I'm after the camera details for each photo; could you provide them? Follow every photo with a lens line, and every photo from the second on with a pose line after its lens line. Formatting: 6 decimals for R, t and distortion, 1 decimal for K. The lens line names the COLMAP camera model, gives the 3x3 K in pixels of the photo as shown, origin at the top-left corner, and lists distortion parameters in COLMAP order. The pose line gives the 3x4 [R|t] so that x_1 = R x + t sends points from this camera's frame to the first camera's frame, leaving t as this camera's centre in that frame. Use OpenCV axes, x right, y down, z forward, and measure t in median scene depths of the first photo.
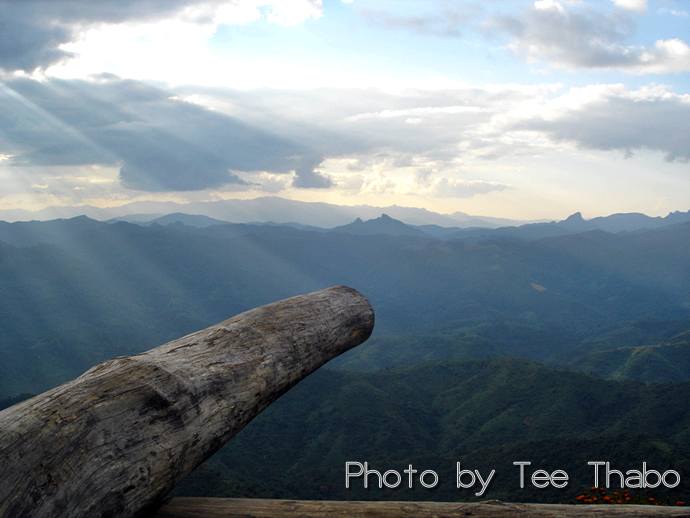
lens RADIAL K [[778.6, 0, 345.0], [0, 778.6, 259.0], [0, 0, 1]] dist [-0.067464, -0.061503]
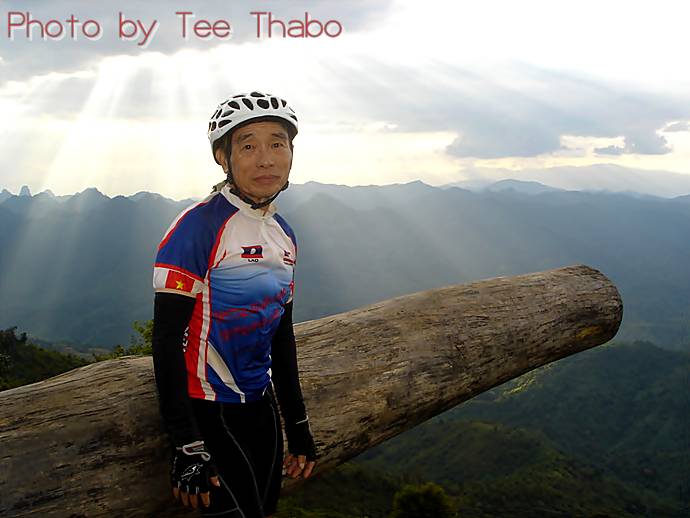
lens RADIAL K [[778.6, 0, 345.0], [0, 778.6, 259.0], [0, 0, 1]] dist [-0.067464, -0.061503]
pose [[0.912987, 0.047768, -0.405182, 0.122075], [-0.030301, 0.998318, 0.049417, -0.002600], [0.406861, -0.032840, 0.912900, 0.300131]]
